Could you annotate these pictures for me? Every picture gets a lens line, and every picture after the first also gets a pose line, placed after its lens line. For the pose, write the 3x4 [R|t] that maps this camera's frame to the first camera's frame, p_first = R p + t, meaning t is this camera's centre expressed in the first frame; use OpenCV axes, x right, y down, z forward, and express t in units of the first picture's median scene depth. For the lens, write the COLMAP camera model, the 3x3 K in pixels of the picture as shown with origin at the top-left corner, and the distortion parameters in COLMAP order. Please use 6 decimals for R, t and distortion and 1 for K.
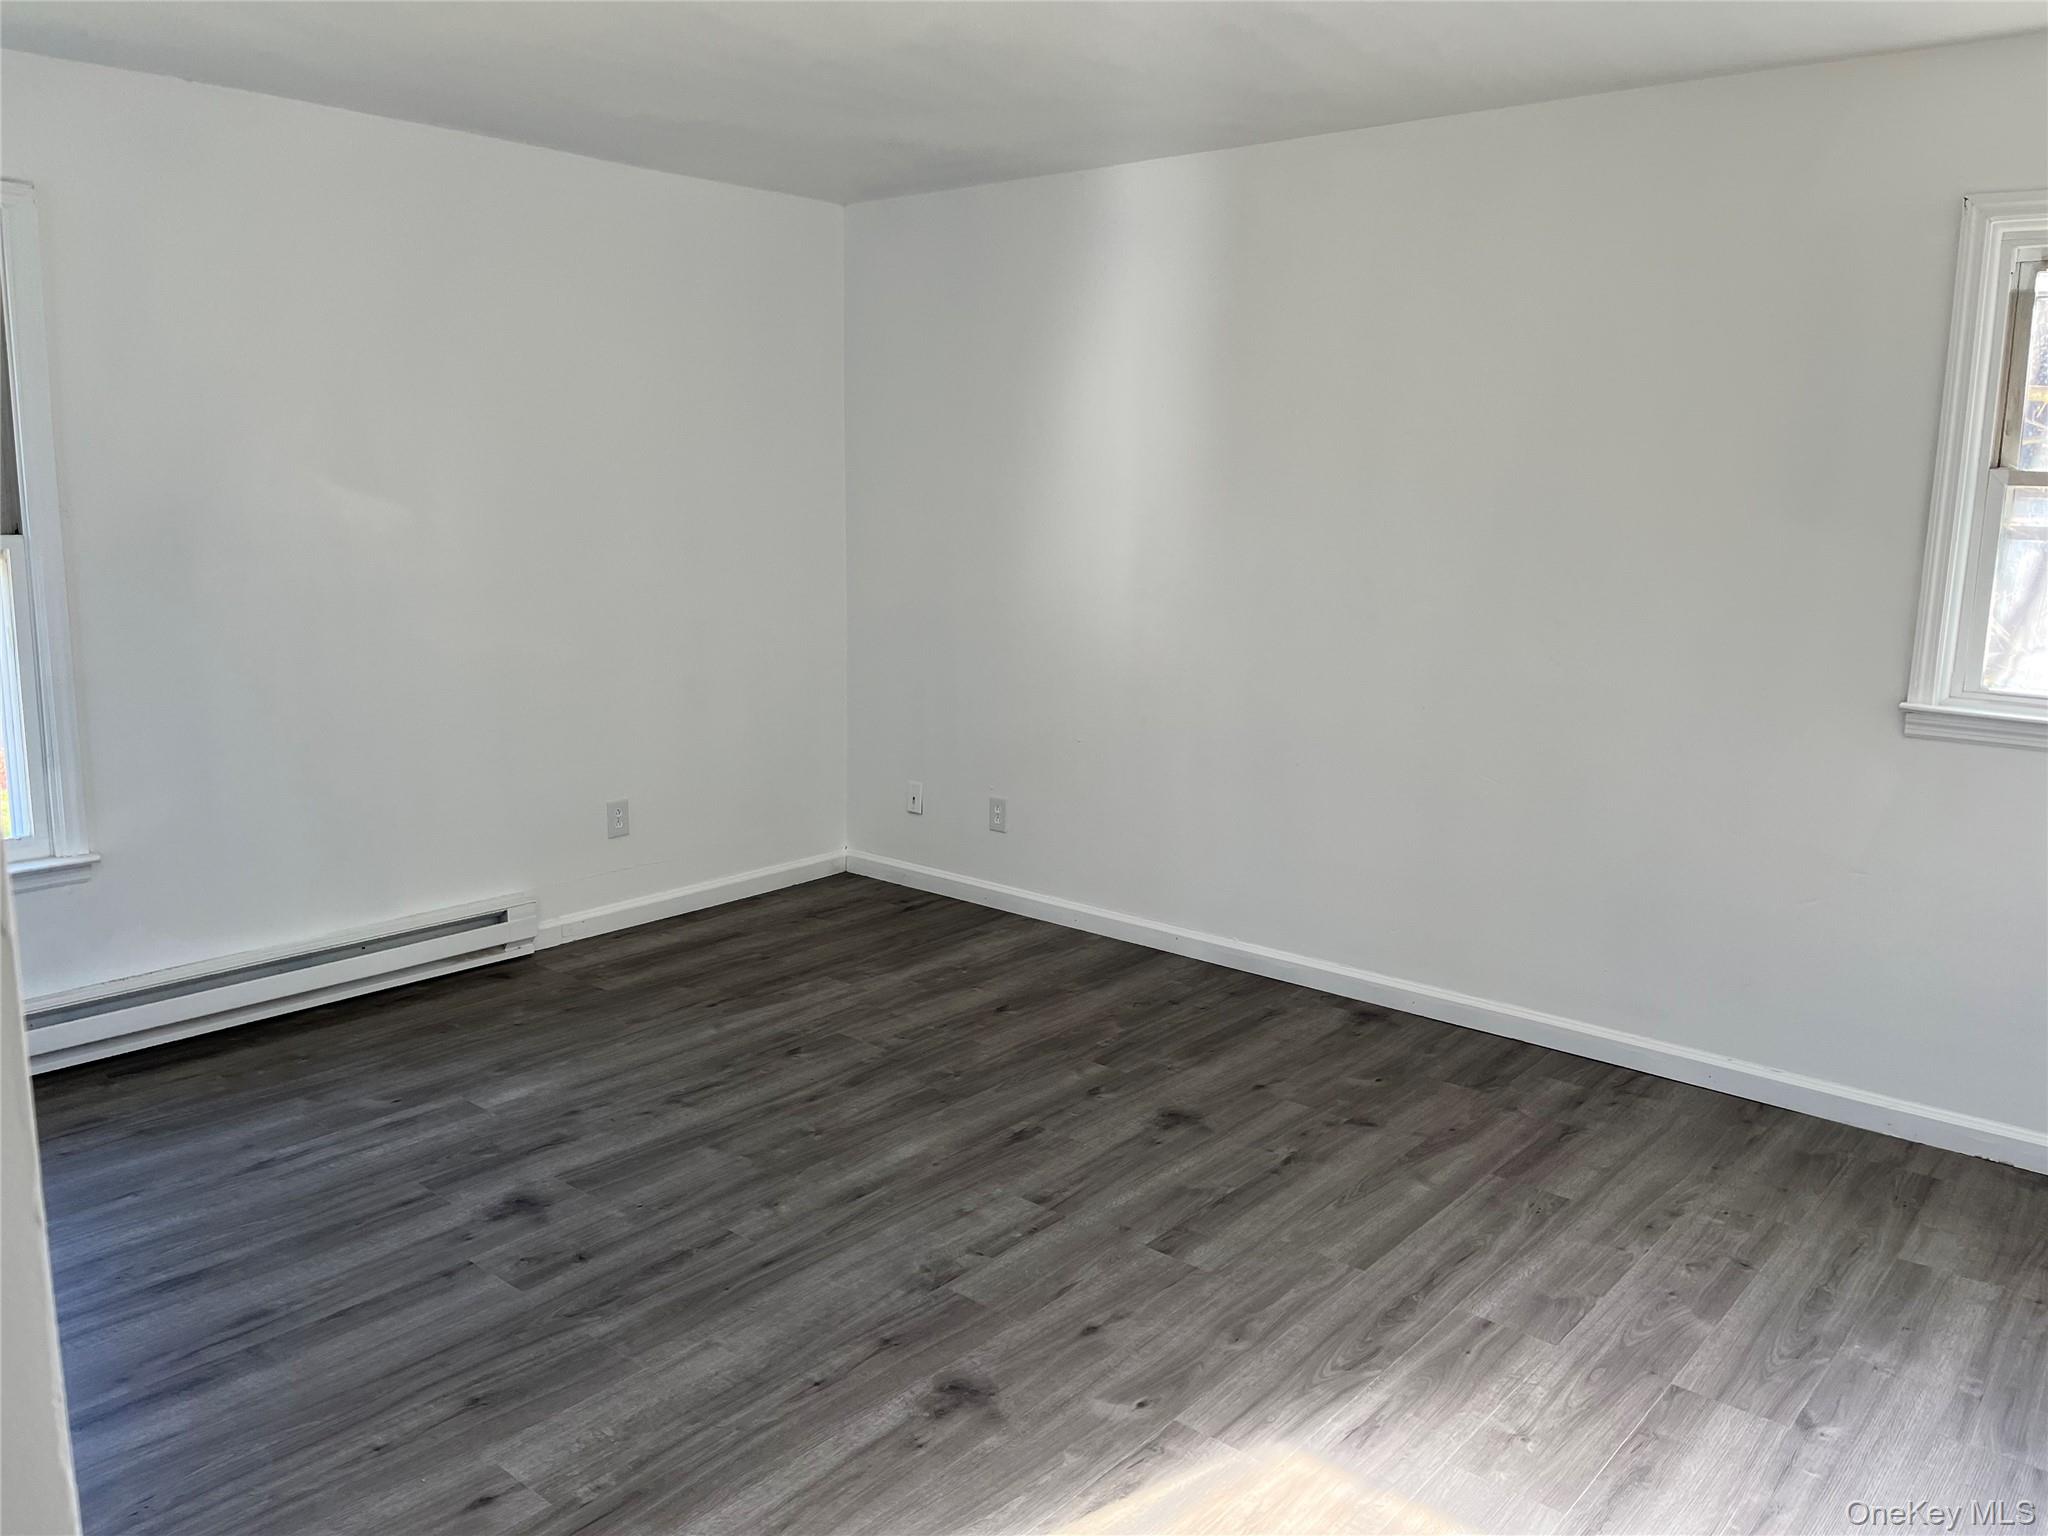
lens RADIAL K [[1534.8, 0, 1024.6], [0, 1534.8, 753.4], [0, 0, 1]] dist [0.081179, -0.099767]
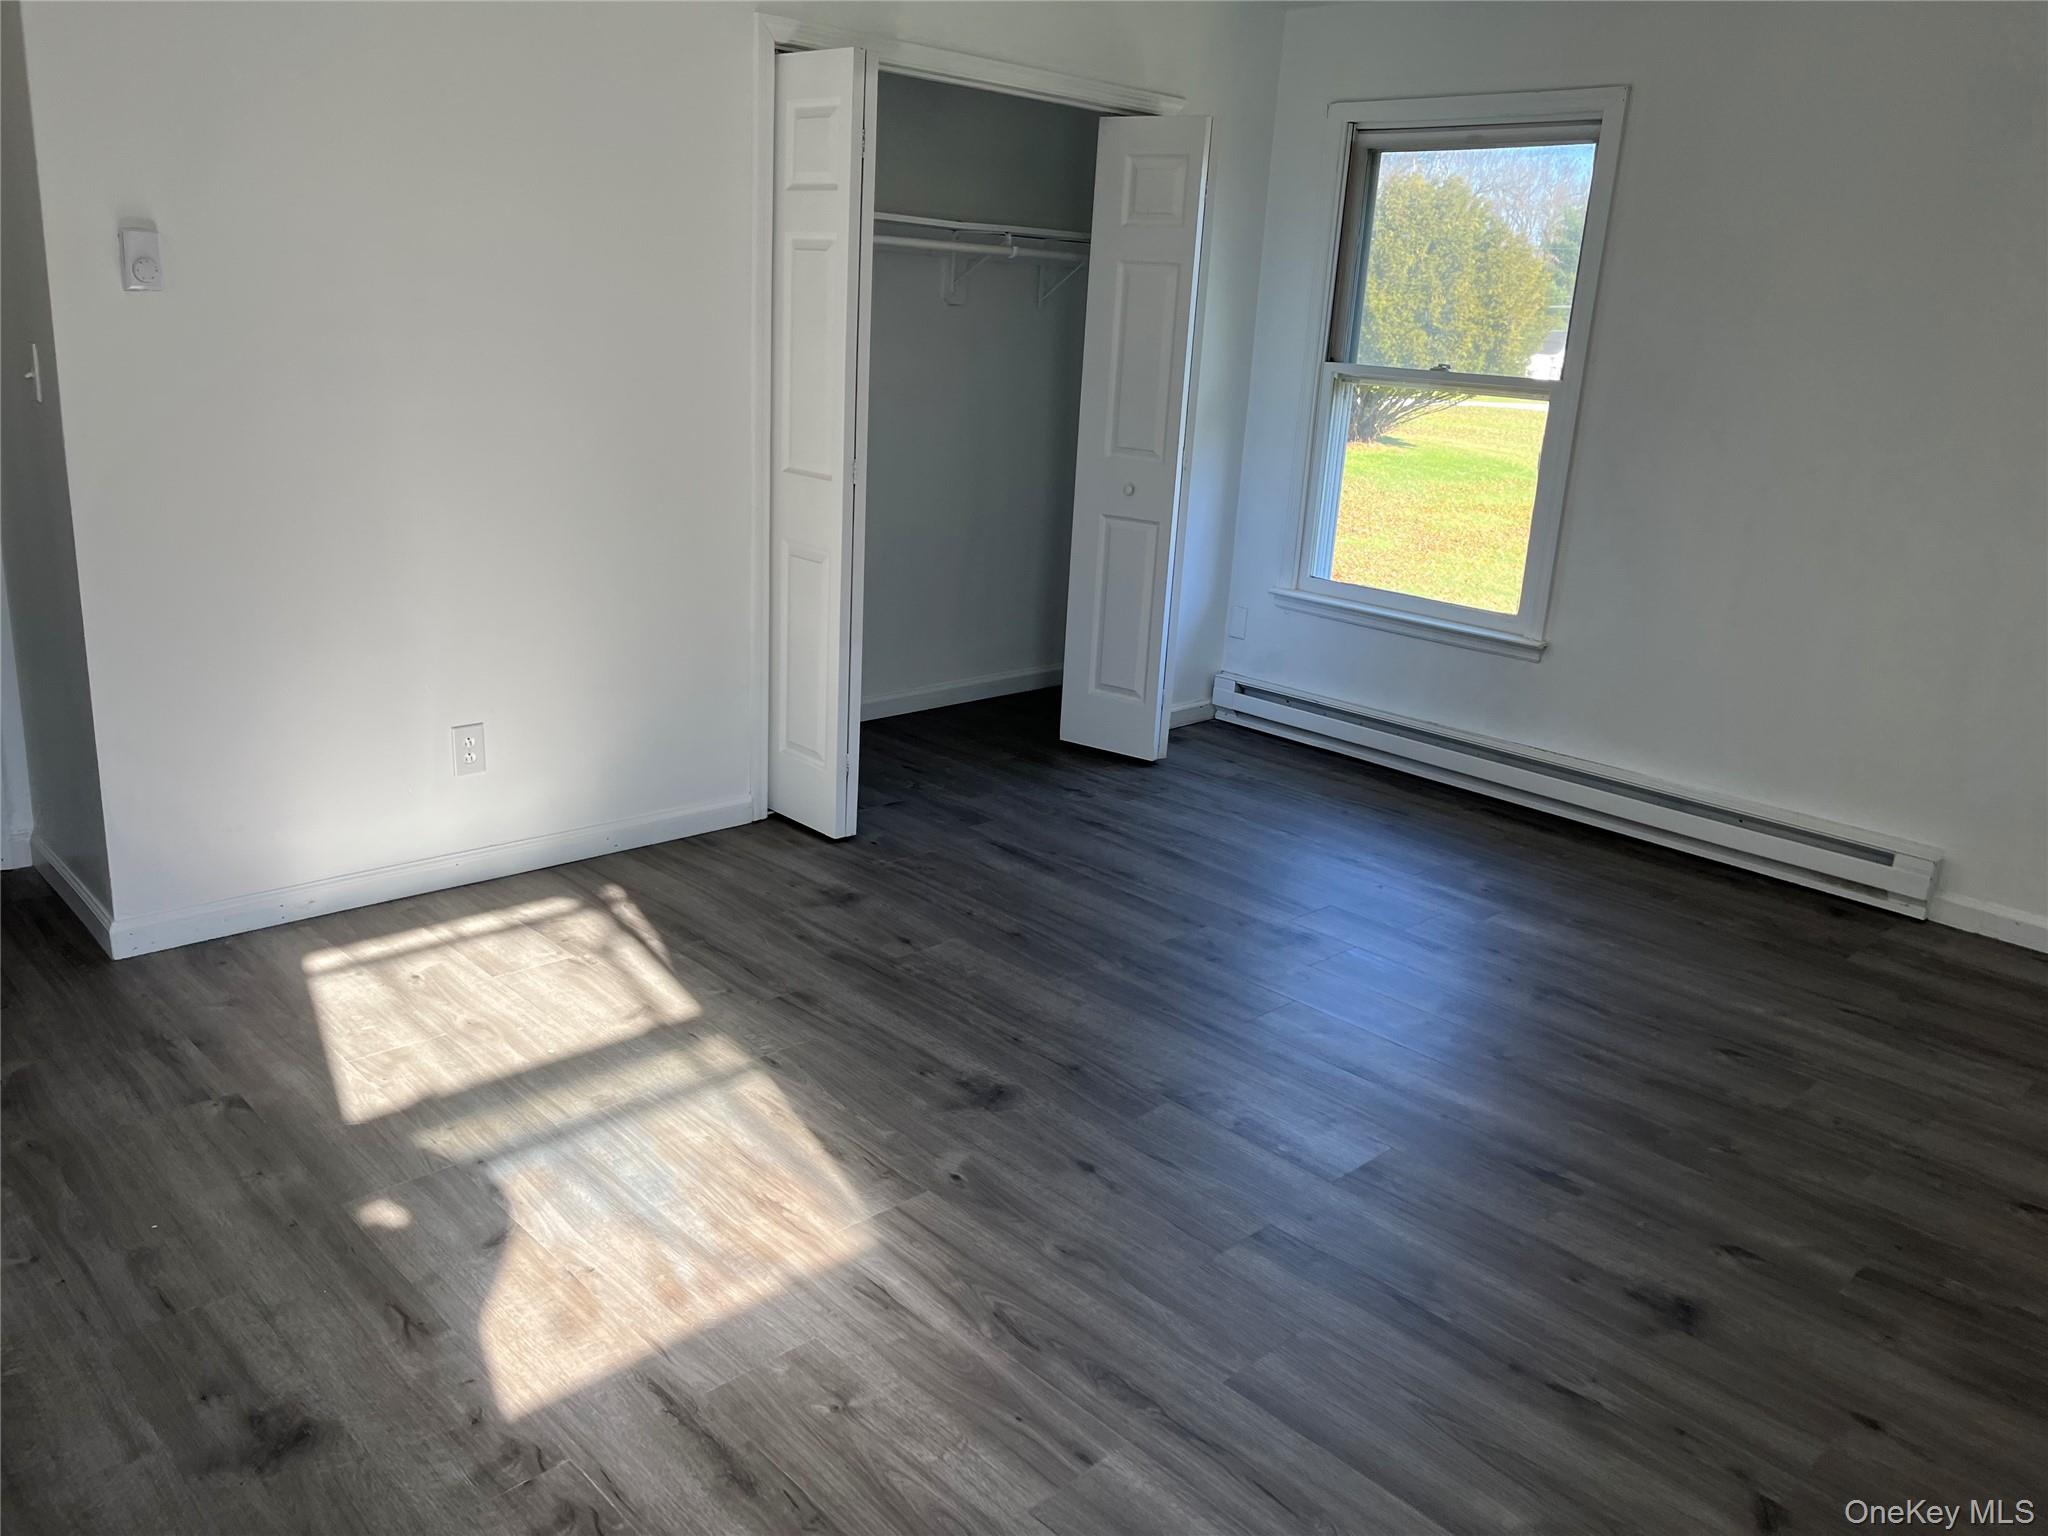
lens RADIAL K [[1534.8, 0, 1024.6], [0, 1534.8, 753.4], [0, 0, 1]] dist [0.081179, -0.099767]
pose [[-0.087639, 0.255327, -0.962875, 0.816315], [-0.233741, 0.934337, 0.269035, -0.109845], [0.968341, 0.248642, -0.022204, 0.820036]]
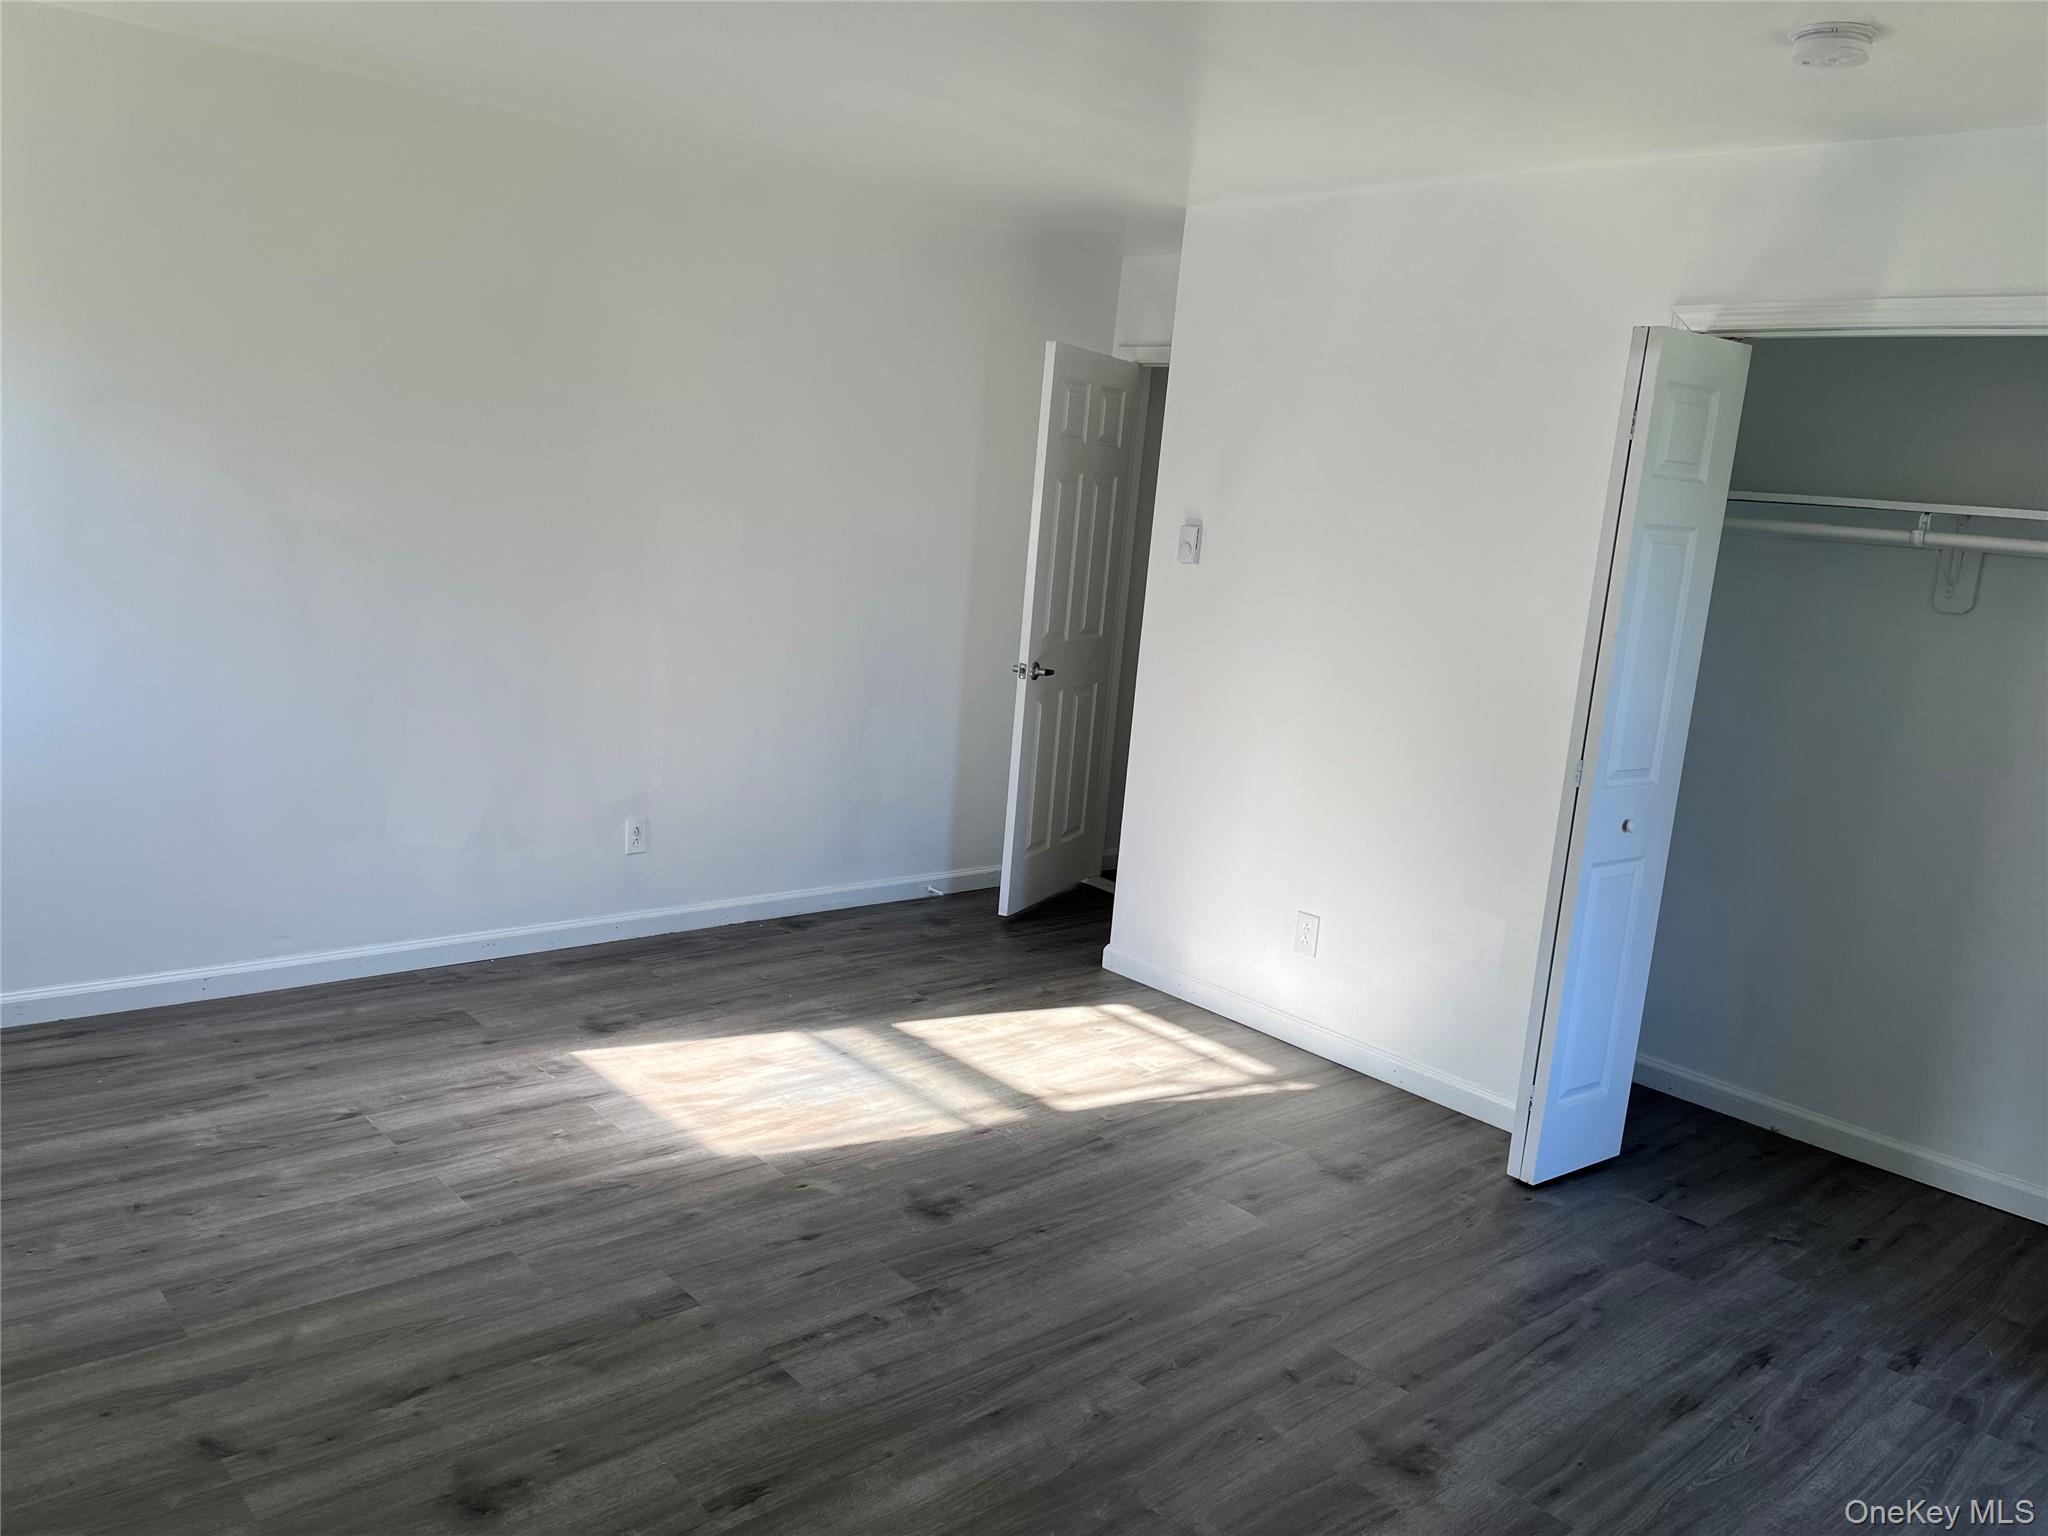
lens RADIAL K [[1539.0, 0, 1057.6], [0, 1539.0, 758.3], [0, 0, 1]] dist [0.051207, -0.052298]
pose [[-0.988806, -0.118638, 0.090483, -0.180518], [-0.081465, 0.937344, 0.338748, -0.326876], [-0.125002, 0.327585, -0.936516, 1.728802]]
